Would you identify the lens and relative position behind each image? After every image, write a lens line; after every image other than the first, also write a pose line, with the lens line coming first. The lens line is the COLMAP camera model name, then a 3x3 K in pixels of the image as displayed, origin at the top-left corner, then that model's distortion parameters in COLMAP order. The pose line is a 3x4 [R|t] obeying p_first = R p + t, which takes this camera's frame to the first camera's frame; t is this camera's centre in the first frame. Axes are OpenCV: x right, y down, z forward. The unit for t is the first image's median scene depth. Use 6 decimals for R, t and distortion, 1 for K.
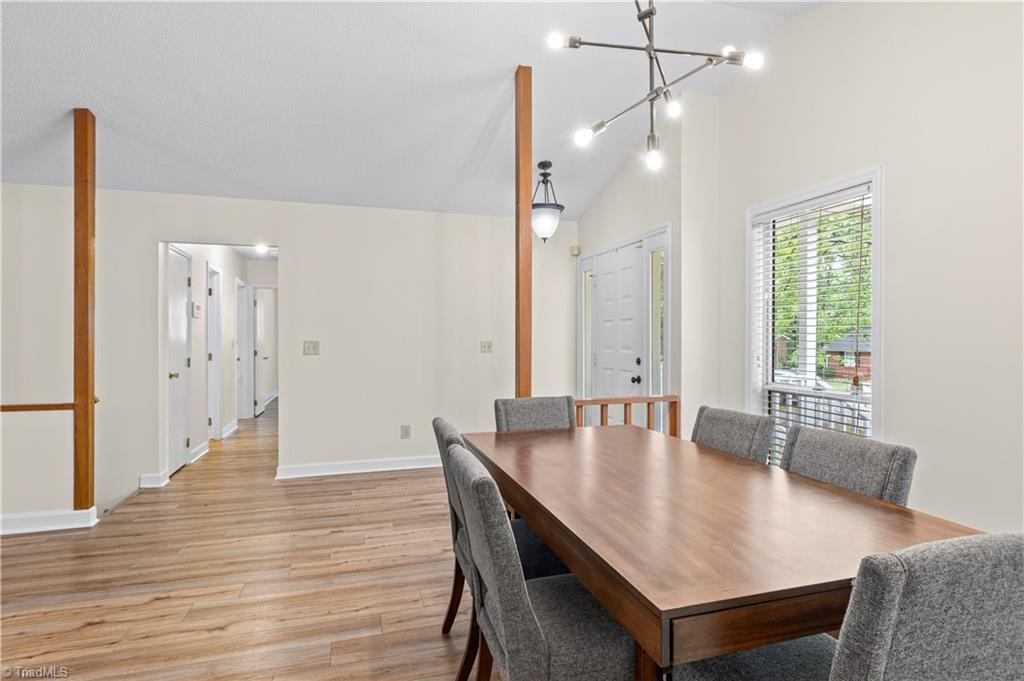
lens RADIAL K [[554.2, 0, 530.1], [0, 554.2, 339.6], [0, 0, 1]] dist [0.000878, -0.000190]
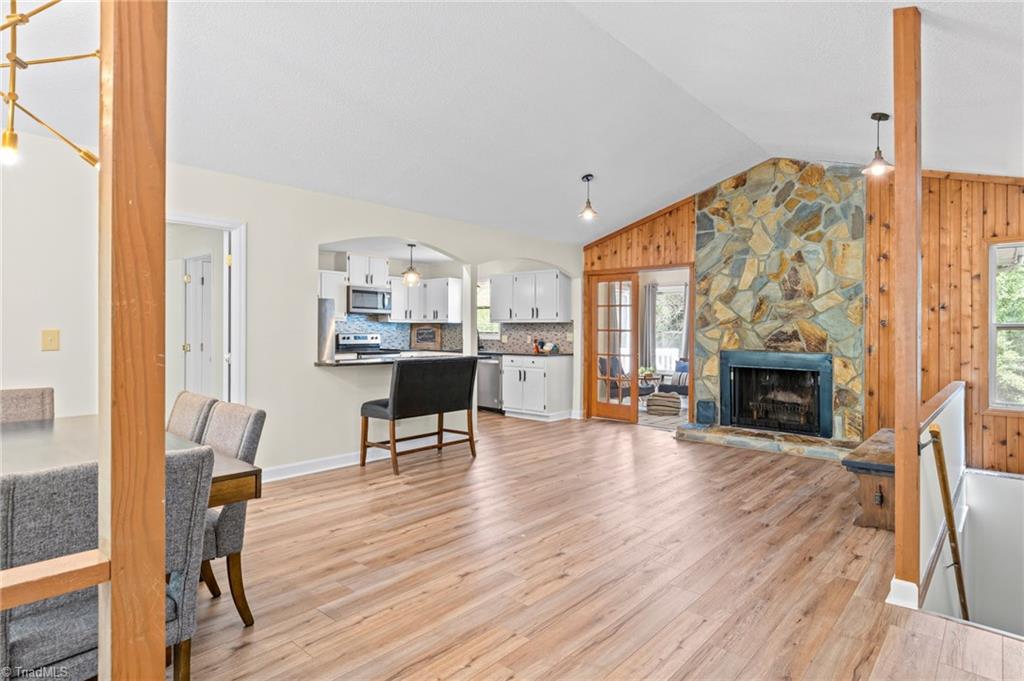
lens RADIAL K [[552.1, 0, 538.9], [0, 552.1, 333.4], [0, 0, 1]] dist [0.002043, -0.000026]
pose [[-0.847788, -0.006472, -0.530296, -0.041014], [-0.009731, 0.999947, 0.003354, -0.002654], [0.530246, 0.008004, -0.847806, 1.358320]]
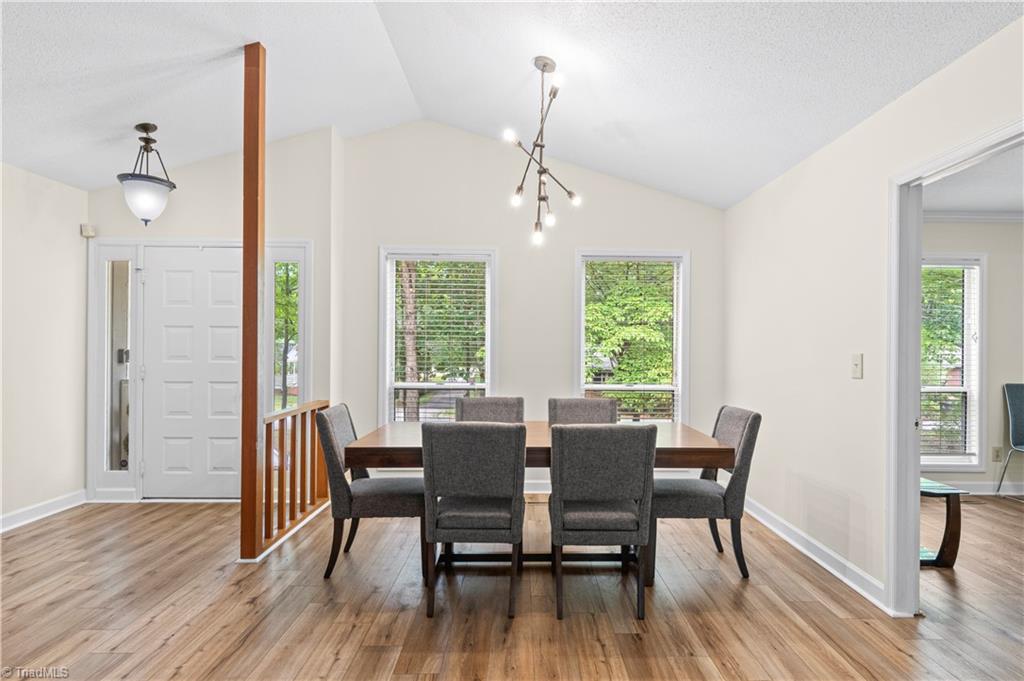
lens RADIAL K [[547.6, 0, 533.8], [0, 547.6, 349.4], [0, 0, 1]] dist [-0.002728, -0.000914]
pose [[0.285163, 0.002174, 0.958477, -0.730338], [-0.005578, 0.999984, -0.000609, -0.001405], [-0.958463, -0.005173, 0.285170, 0.319088]]
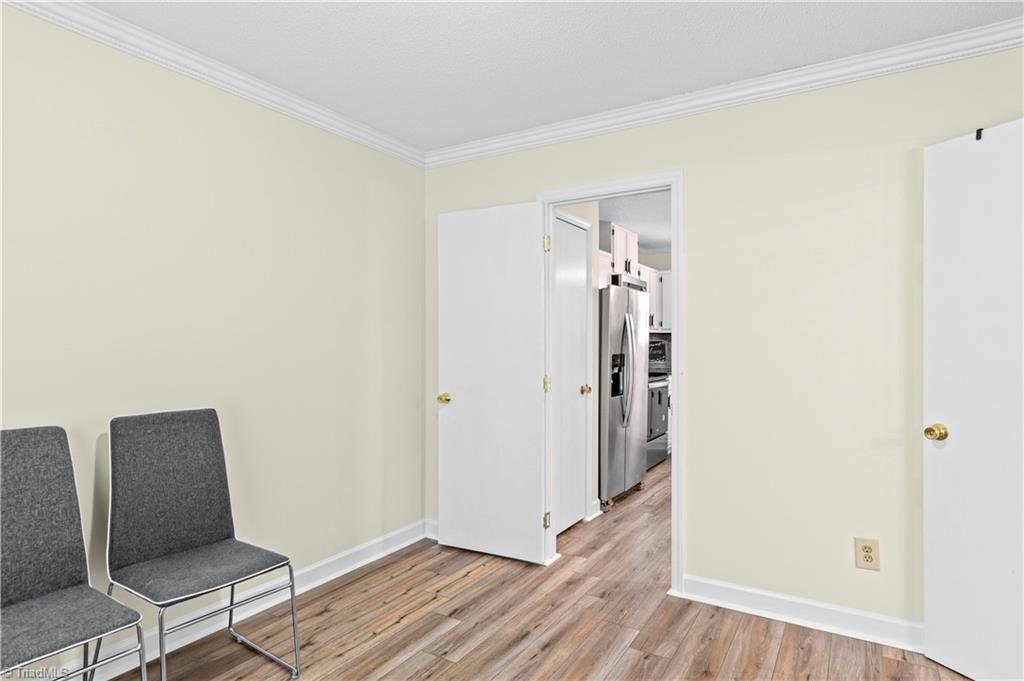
lens RADIAL K [[551.5, 0, 529.8], [0, 551.5, 351.1], [0, 0, 1]] dist [-0.000171, -0.002676]
pose [[-0.752844, 0.008129, -0.658149, 0.567649], [-0.001148, 0.999906, 0.013663, -0.002744], [0.658198, 0.011041, -0.752764, -0.090563]]
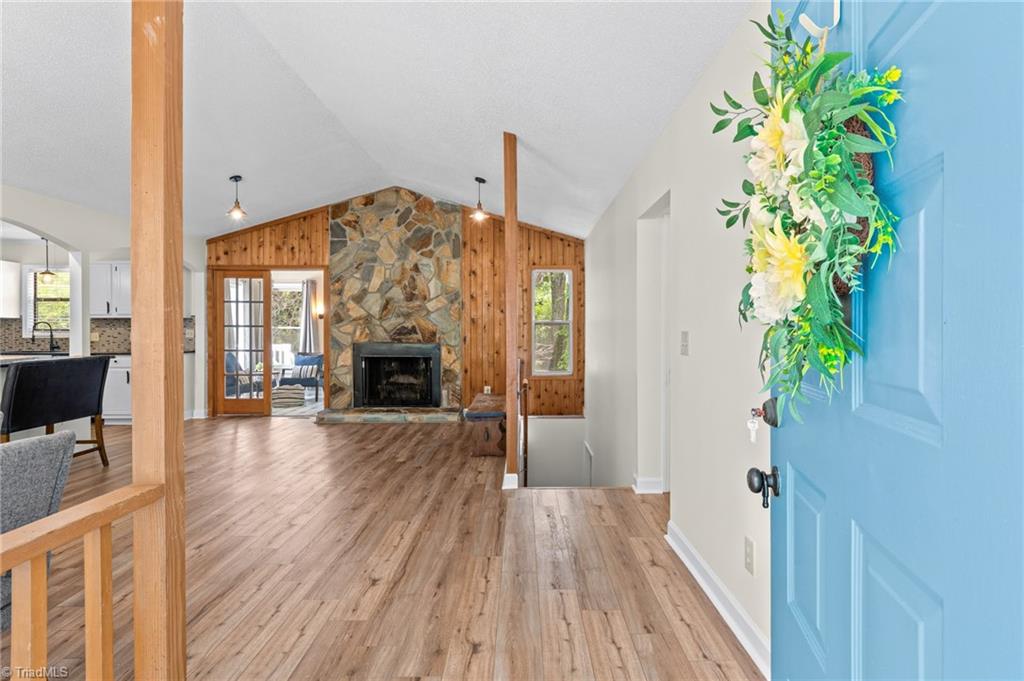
lens RADIAL K [[546.3, 0, 532.2], [0, 546.3, 332.8], [0, 0, 1]] dist [-0.000796, -0.010452]
pose [[-0.285636, 0.005061, -0.958325, 0.296512], [-0.002408, 0.999979, 0.005998, -0.000227], [0.958335, 0.004021, -0.285617, 1.387786]]
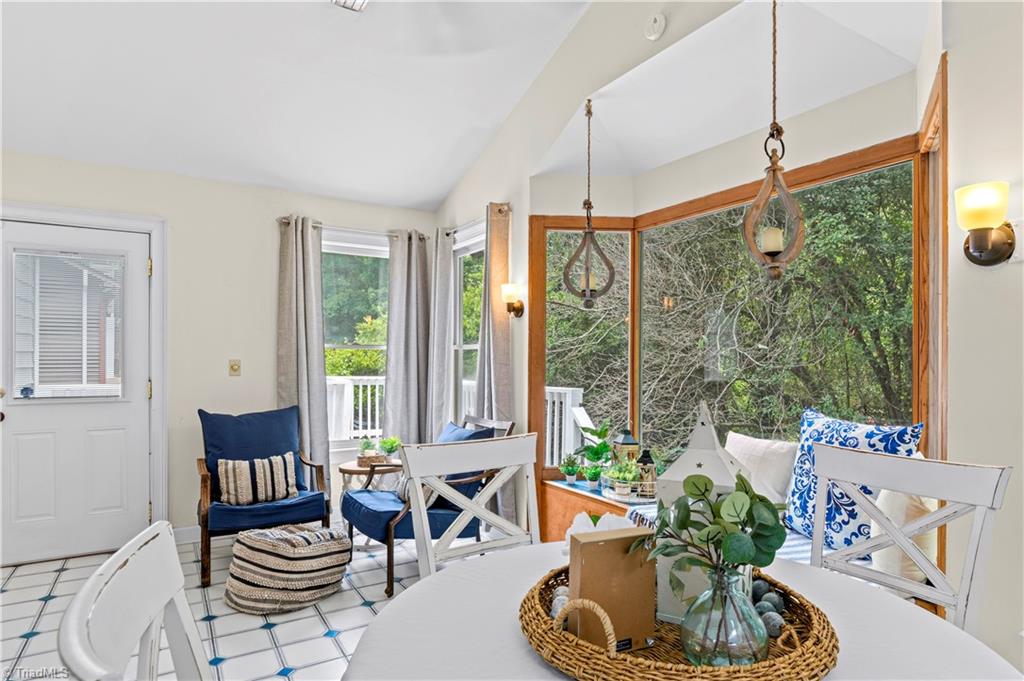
lens RADIAL K [[581.8, 0, 537.5], [0, 581.8, 358.4], [0, 0, 1]] dist [0.000128, -0.000127]
pose [[-0.967173, -0.004887, -0.254070, -1.975792], [-0.005862, 0.999978, 0.003083, 0.013101], [0.254049, 0.004471, -0.967181, 0.455337]]
